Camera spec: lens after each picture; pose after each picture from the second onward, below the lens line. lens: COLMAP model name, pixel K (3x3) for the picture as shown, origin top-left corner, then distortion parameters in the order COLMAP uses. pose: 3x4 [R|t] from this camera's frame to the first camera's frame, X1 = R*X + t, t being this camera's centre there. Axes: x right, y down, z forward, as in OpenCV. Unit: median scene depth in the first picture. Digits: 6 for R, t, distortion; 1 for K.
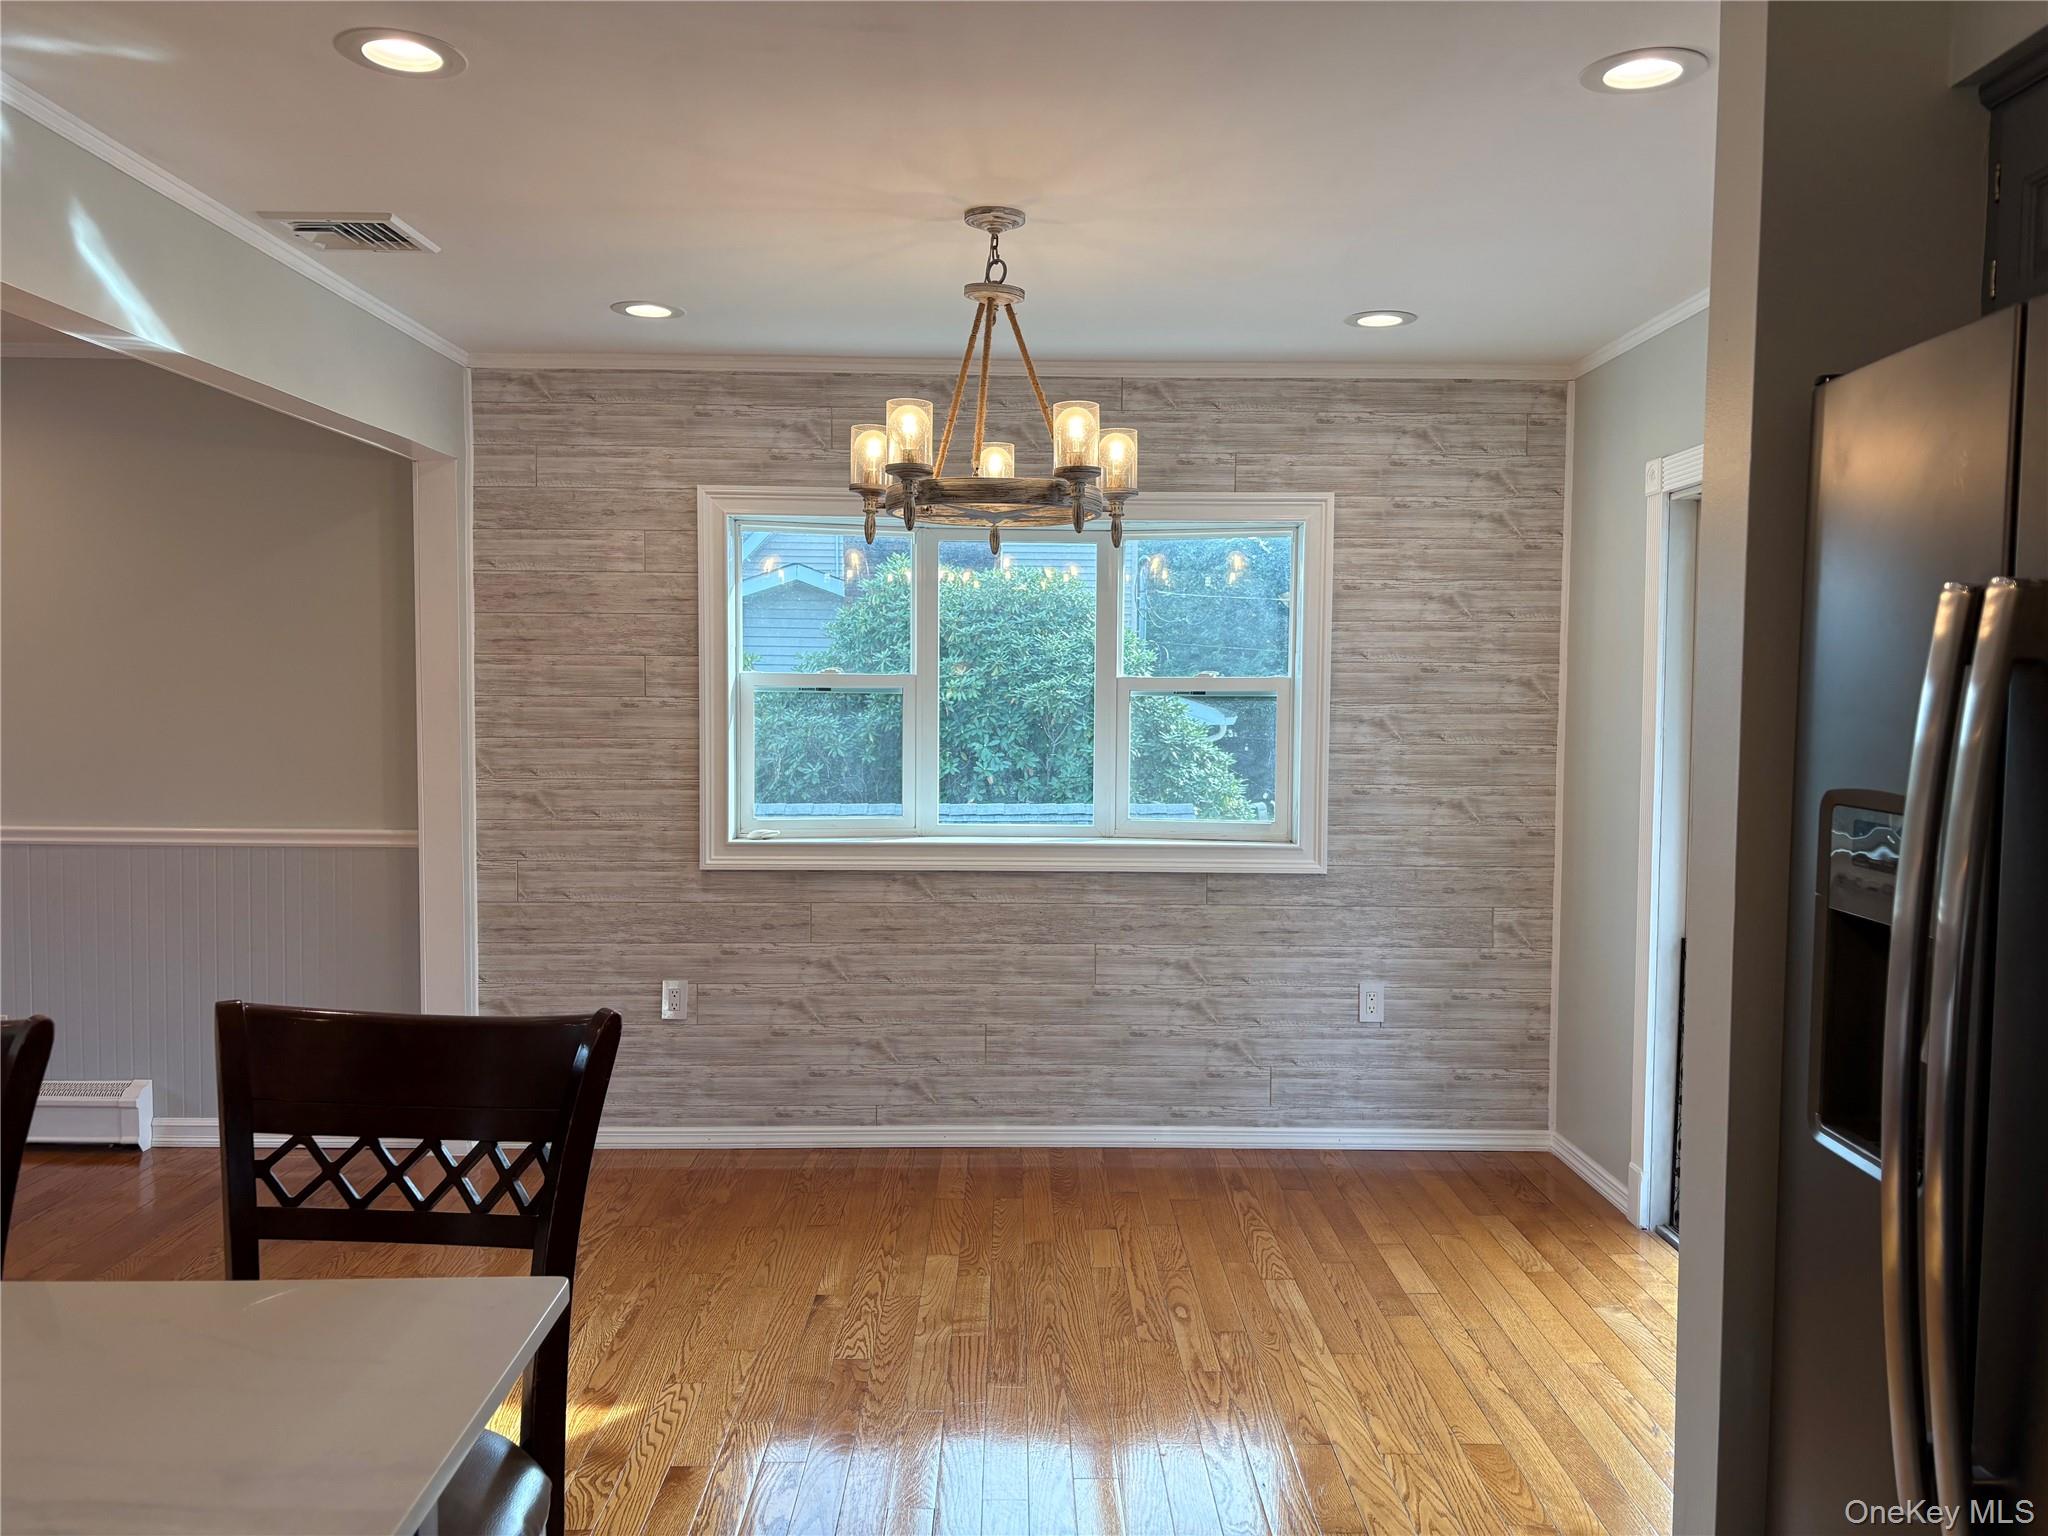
lens RADIAL K [[1540.0, 0, 1032.8], [0, 1540.0, 764.2], [0, 0, 1]] dist [0.013053, -0.004471]
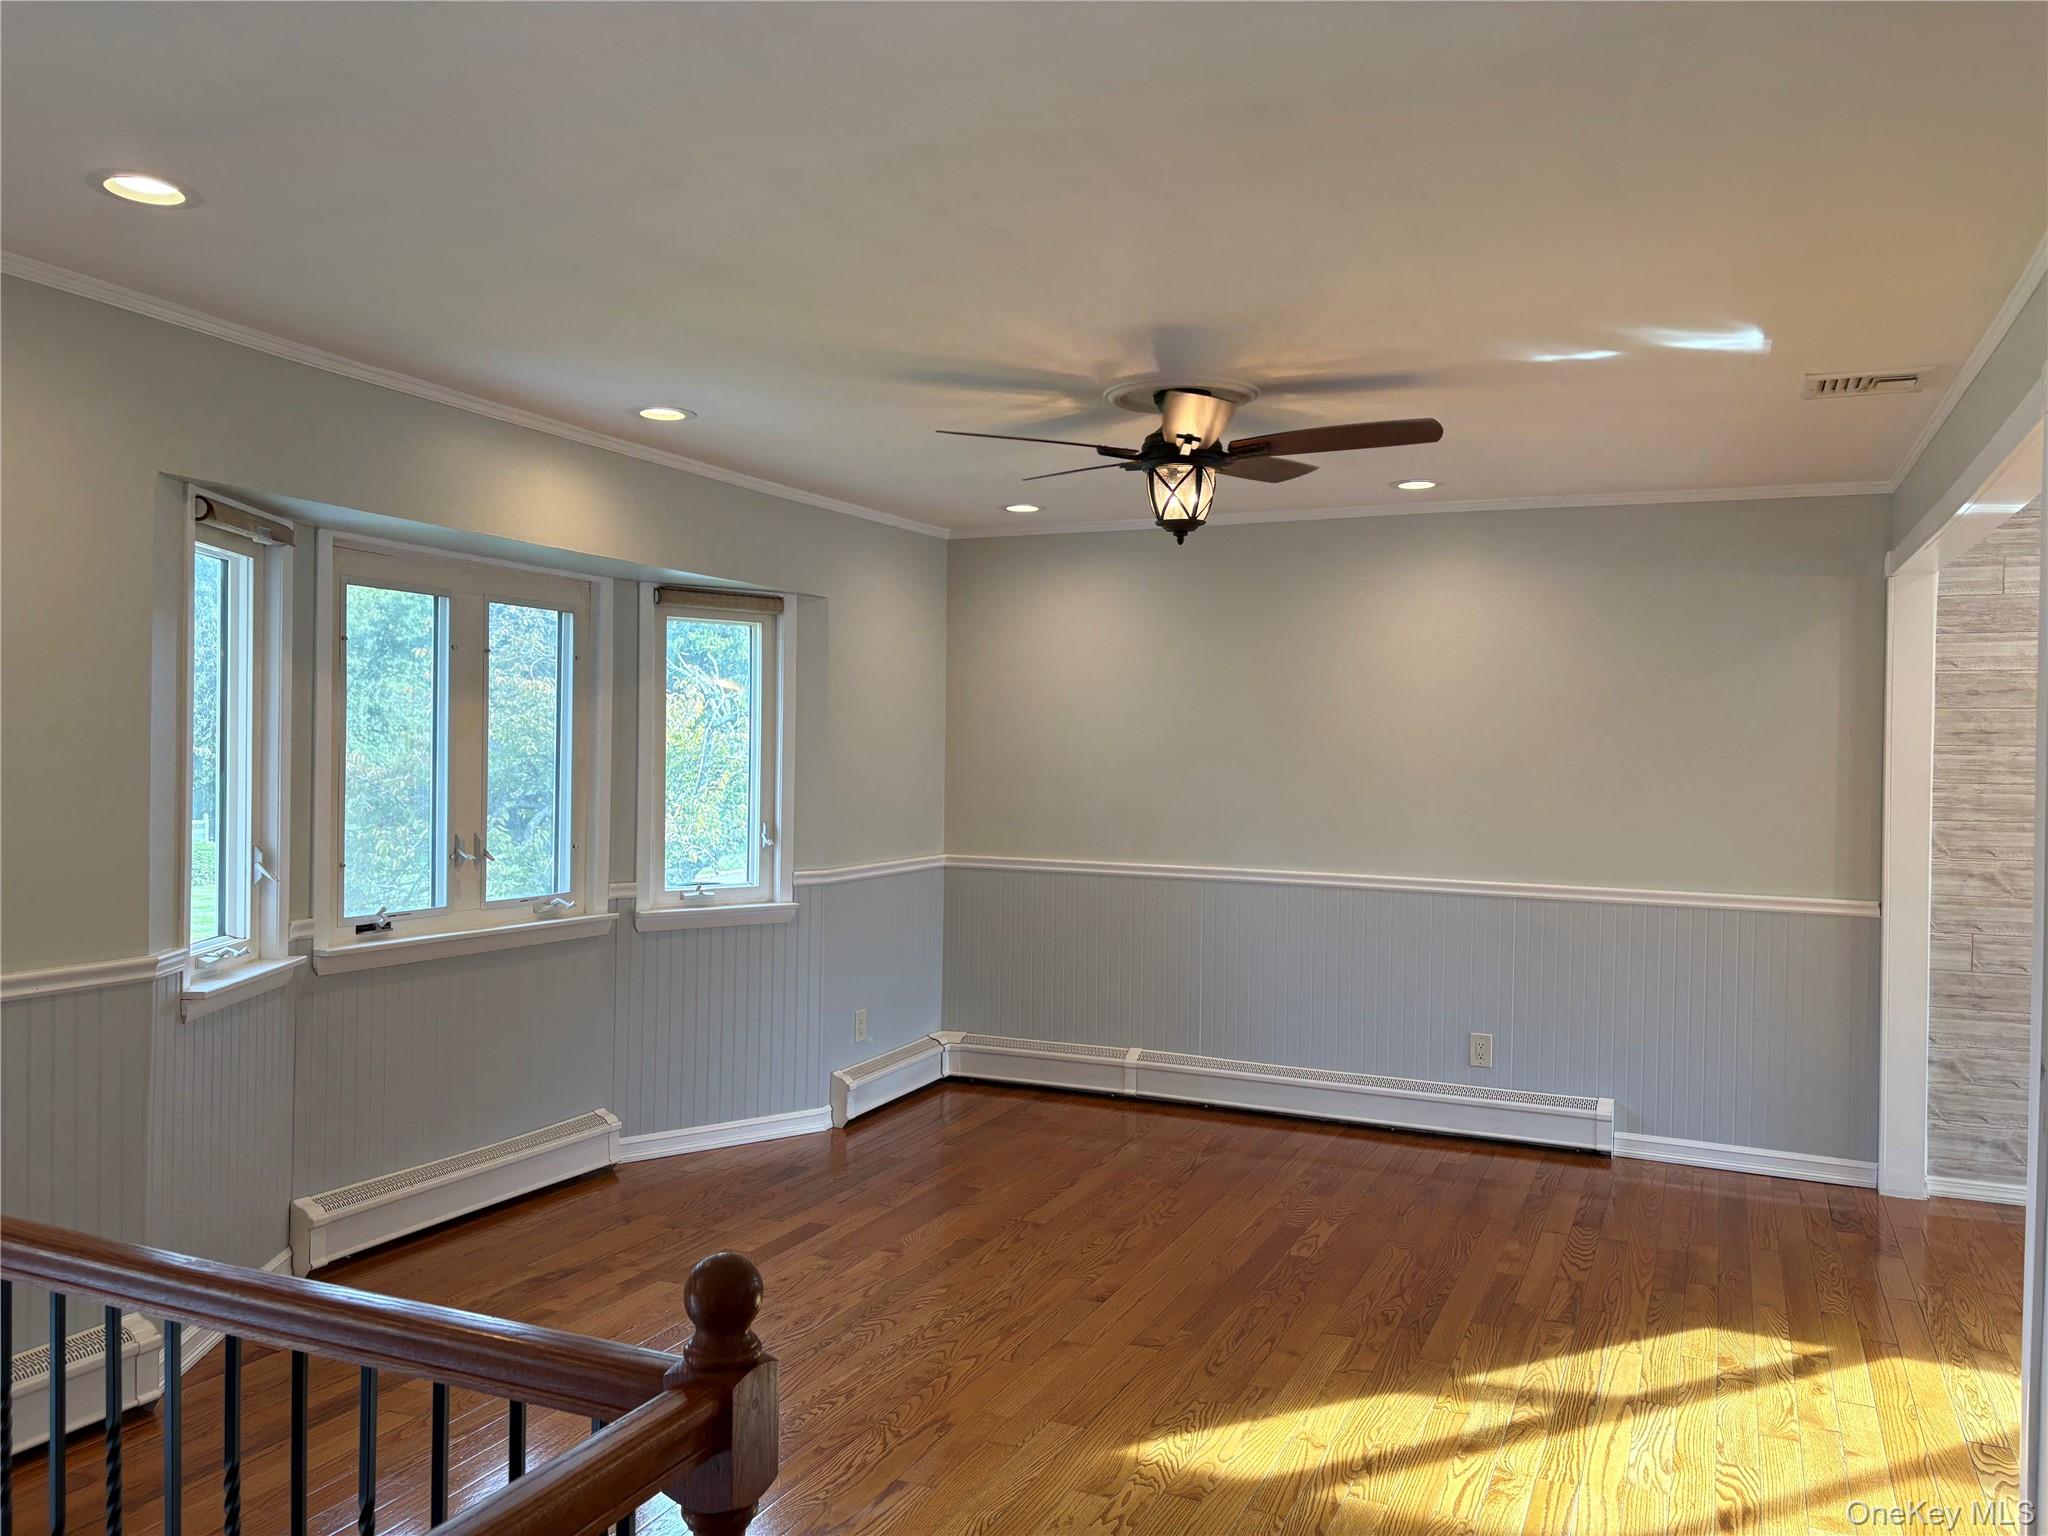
lens RADIAL K [[1540.0, 0, 1022.9], [0, 1540.0, 776.3], [0, 0, 1]] dist [0.013053, -0.004471]
pose [[0.896130, 0.011141, -0.443652, -0.454484], [-0.031093, 0.998804, -0.037721, 0.013242], [0.442701, 0.047598, 0.895405, -0.289244]]
